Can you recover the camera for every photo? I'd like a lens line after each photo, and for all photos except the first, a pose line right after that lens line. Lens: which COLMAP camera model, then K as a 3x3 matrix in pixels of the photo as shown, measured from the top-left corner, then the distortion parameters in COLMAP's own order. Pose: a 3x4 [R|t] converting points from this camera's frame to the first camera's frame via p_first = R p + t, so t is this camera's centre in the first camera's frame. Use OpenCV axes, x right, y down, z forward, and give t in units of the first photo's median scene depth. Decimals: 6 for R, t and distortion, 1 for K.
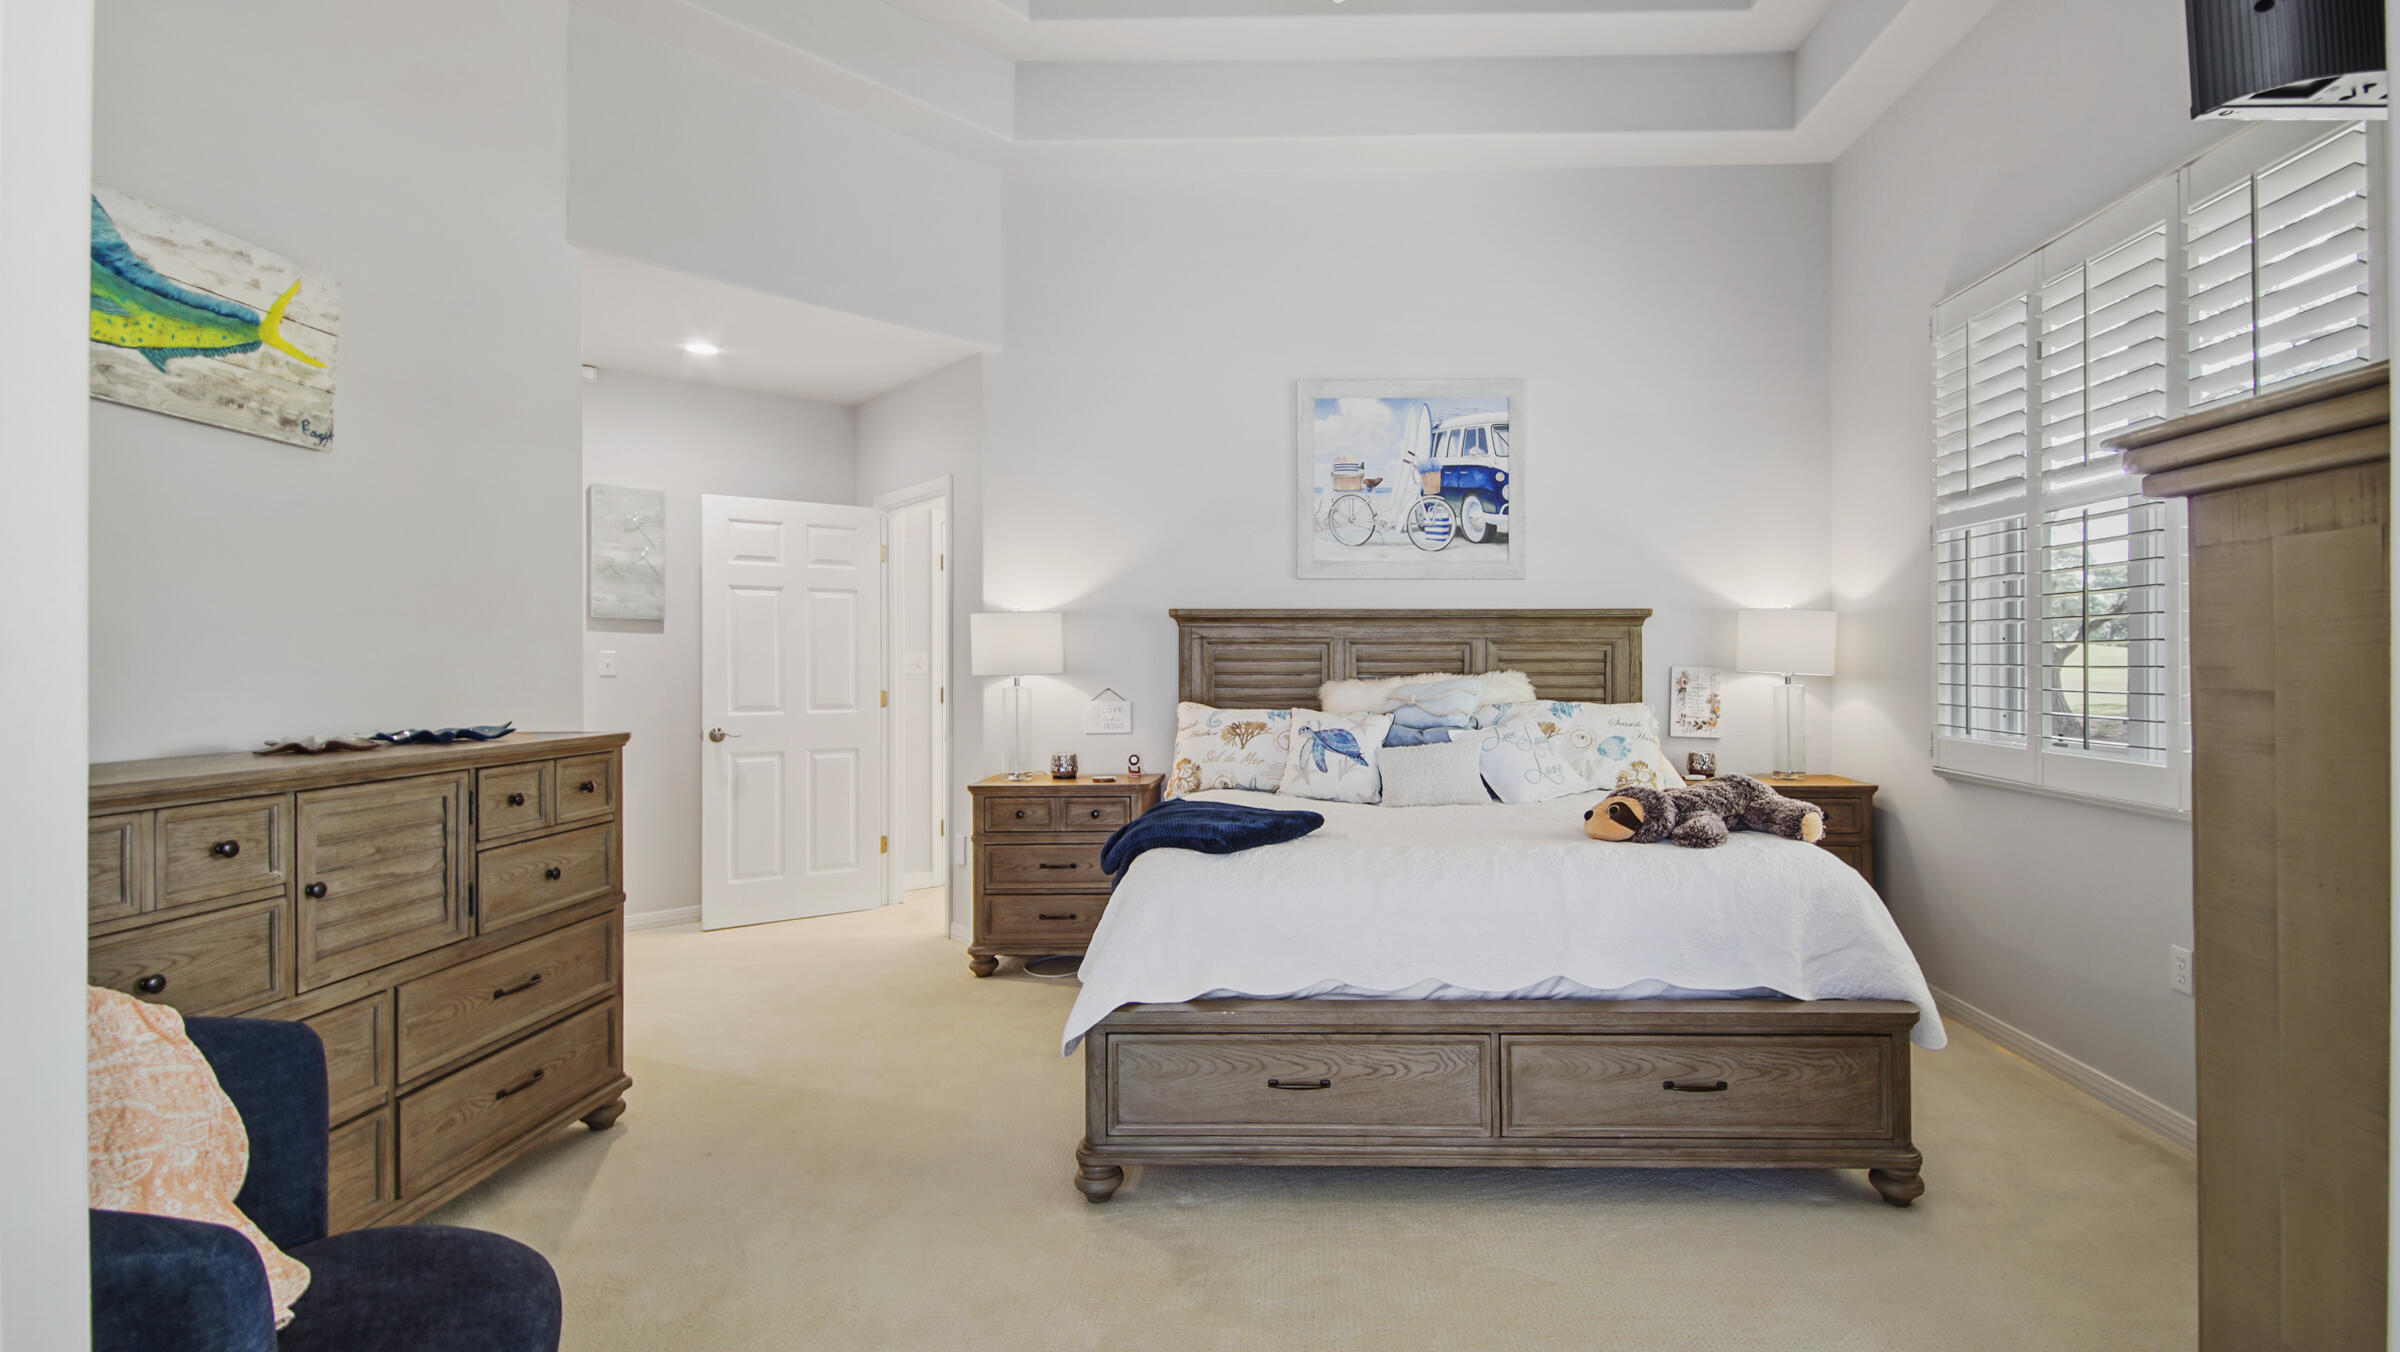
lens RADIAL K [[1046.9, 0, 1207.2], [0, 1046.9, 656.9], [0, 0, 1]] dist [0.030186, -0.017661]
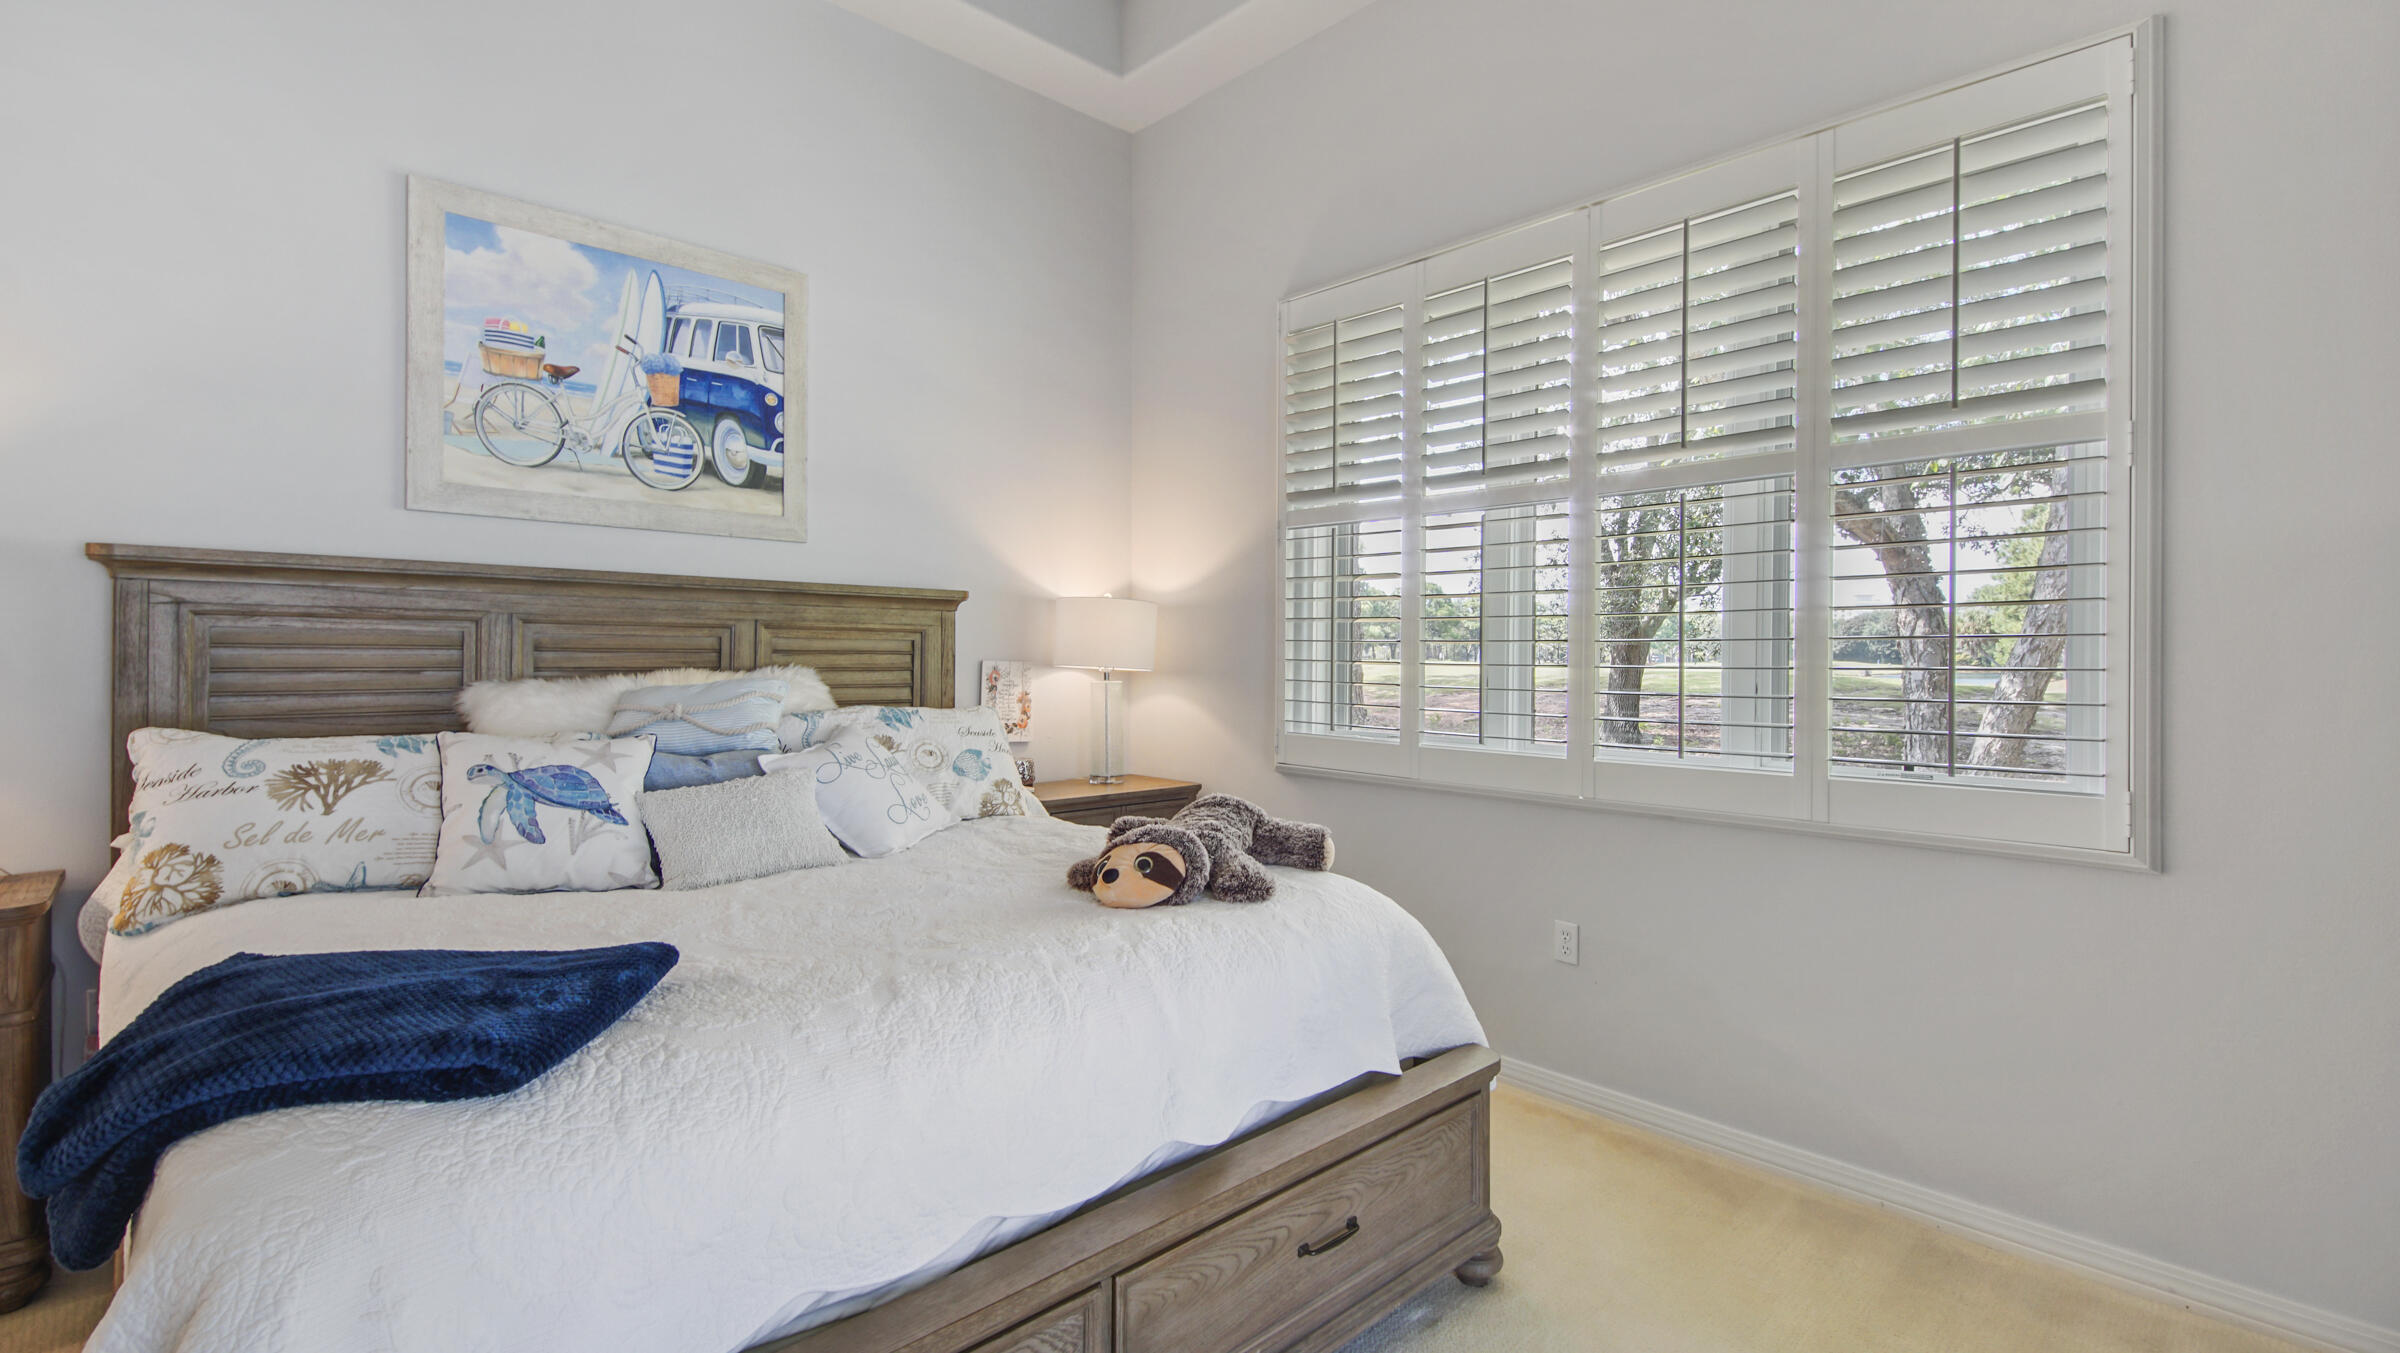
lens RADIAL K [[1046.9, 0, 1207.2], [0, 1046.9, 657.4], [0, 0, 1]] dist [0.030186, -0.017661]
pose [[0.654601, 0.004515, 0.755961, -0.077591], [-0.013088, 0.999900, 0.005361, -0.000305], [-0.755861, -0.013403, 0.654594, 0.300189]]
